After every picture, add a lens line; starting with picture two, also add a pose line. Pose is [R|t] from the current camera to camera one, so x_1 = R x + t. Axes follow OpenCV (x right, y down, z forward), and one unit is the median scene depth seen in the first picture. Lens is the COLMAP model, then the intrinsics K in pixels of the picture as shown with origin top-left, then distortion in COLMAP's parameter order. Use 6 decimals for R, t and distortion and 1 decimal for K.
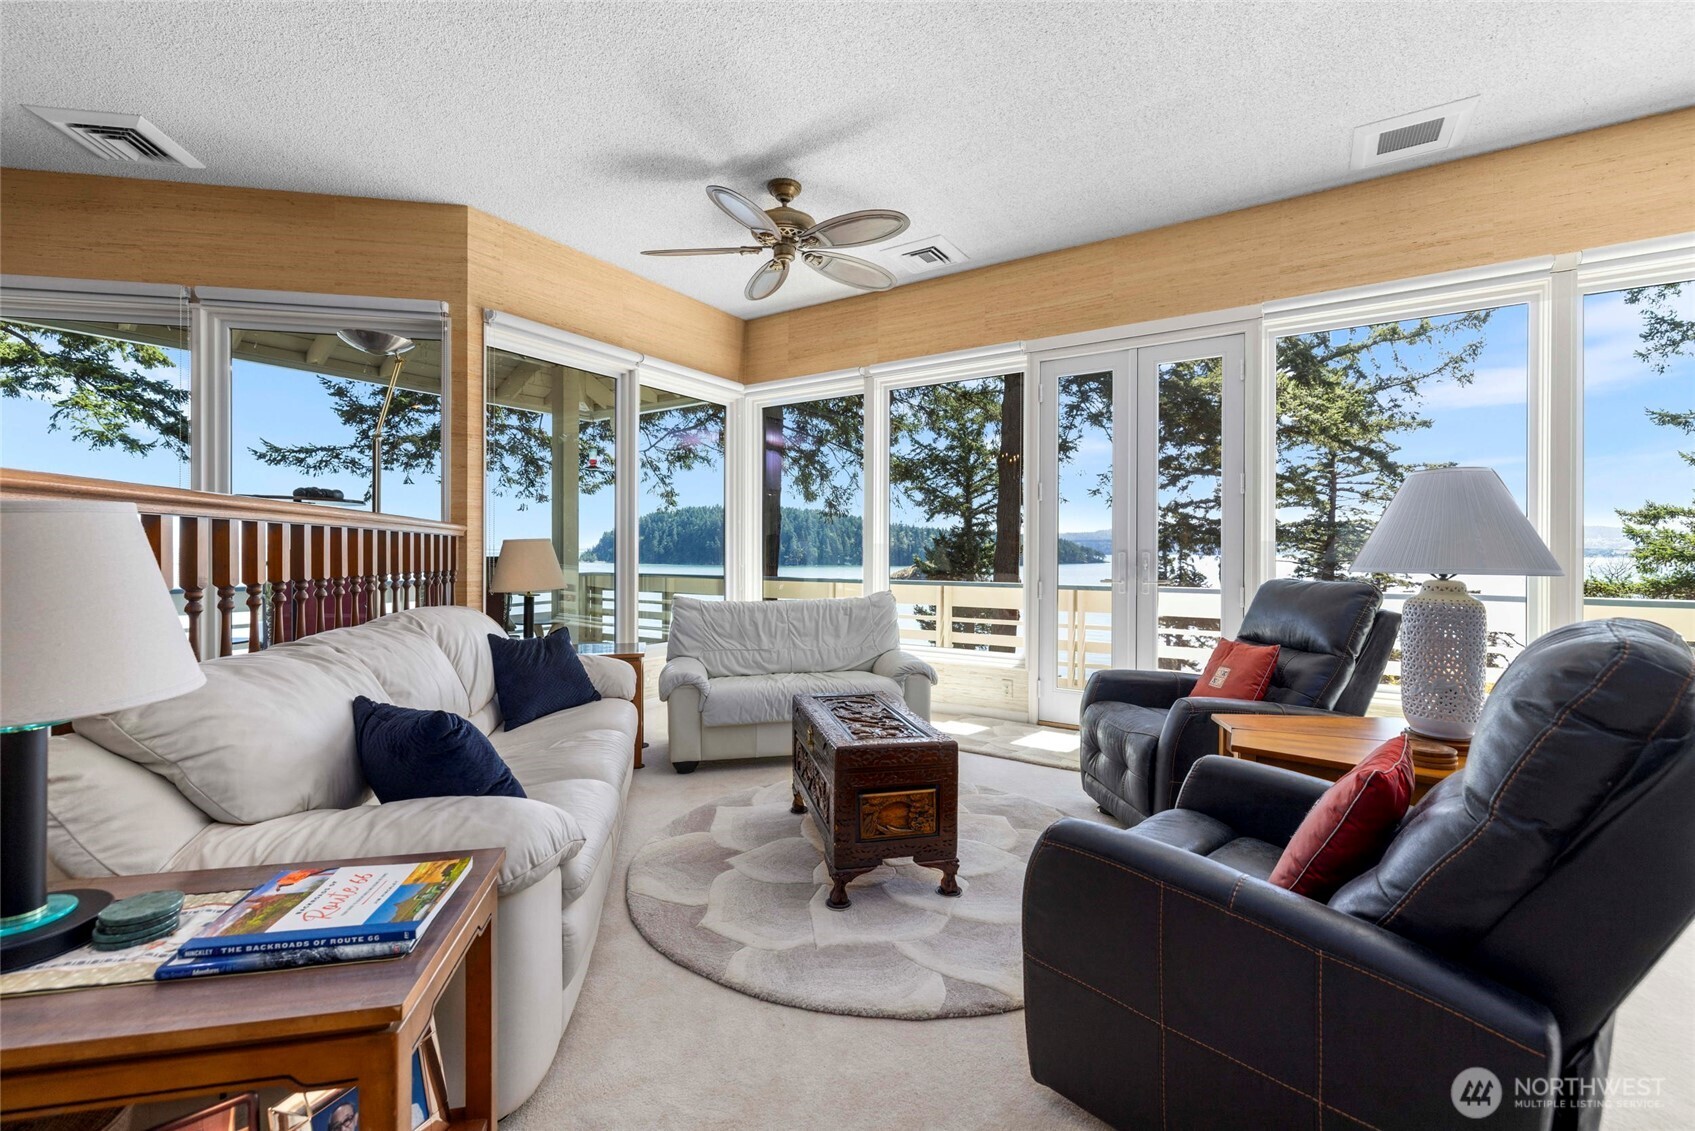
lens RADIAL K [[704.5, 0, 834.1], [0, 704.5, 556.5], [0, 0, 1]] dist [-0.001963, 0.000425]
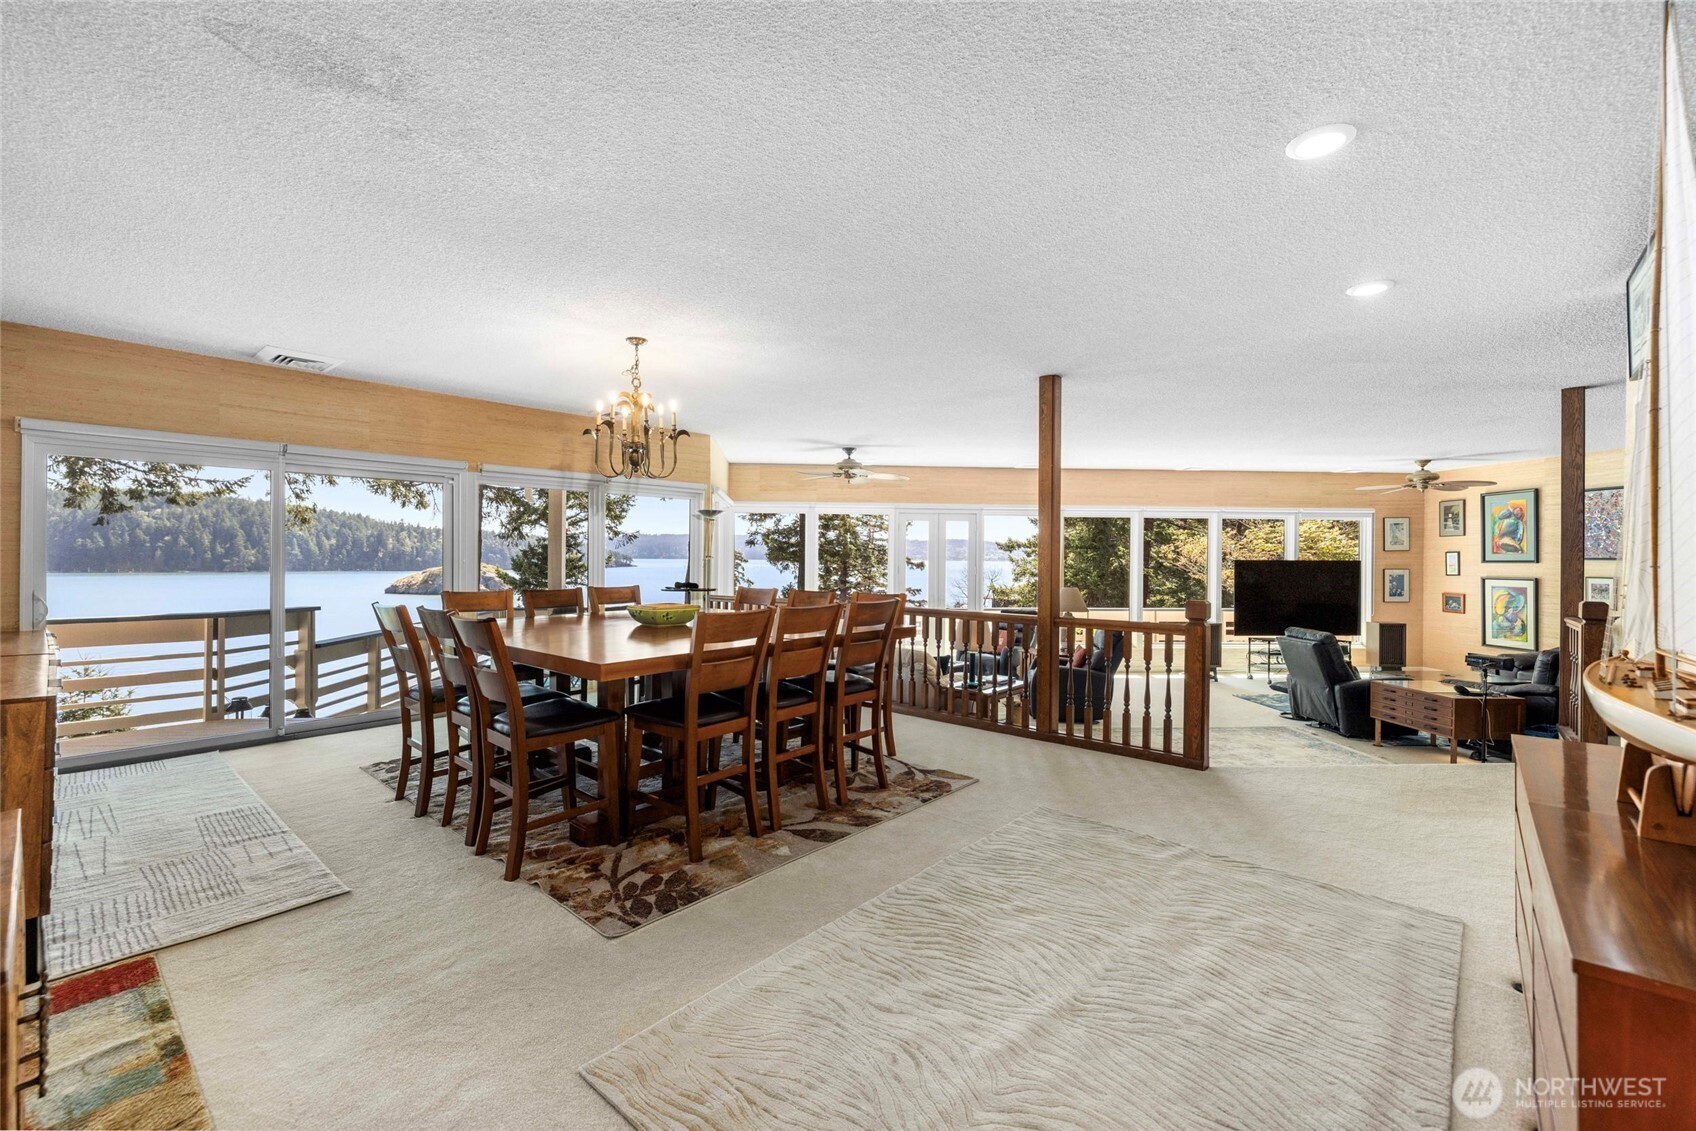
lens RADIAL K [[704.9, 0, 840.4], [0, 704.9, 558.5], [0, 0, 1]] dist [-0.001963, 0.000425]
pose [[0.793422, 0.001220, 0.608671, -1.078505], [0.000656, 0.999996, -0.002860, -0.108734], [-0.608672, 0.002668, 0.793417, -0.595480]]
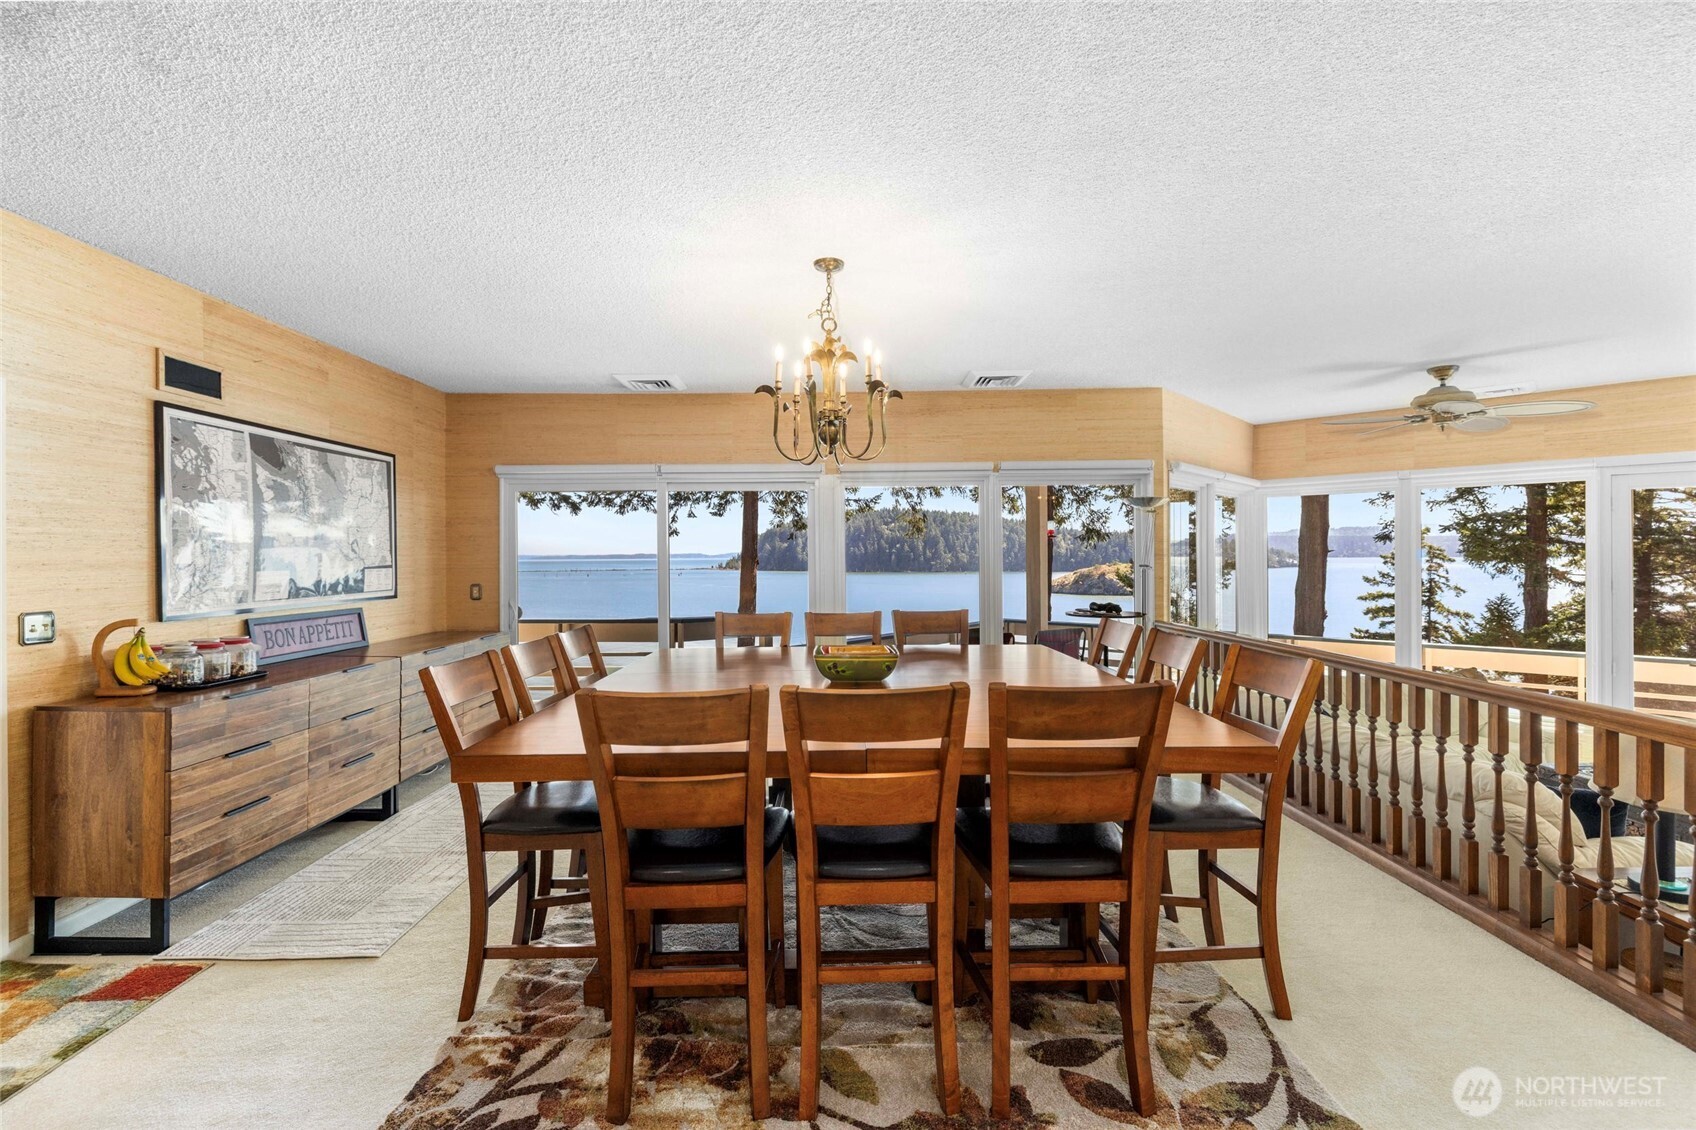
lens RADIAL K [[746.8, 0, 846.4], [0, 746.8, 555.8], [0, 0, 1]] dist [-0.004623, 0.000374]
pose [[0.983838, -0.009878, -0.178788, -0.649374], [0.008126, 0.999912, -0.010530, -0.122242], [0.178876, 0.008907, 0.983831, -0.391820]]
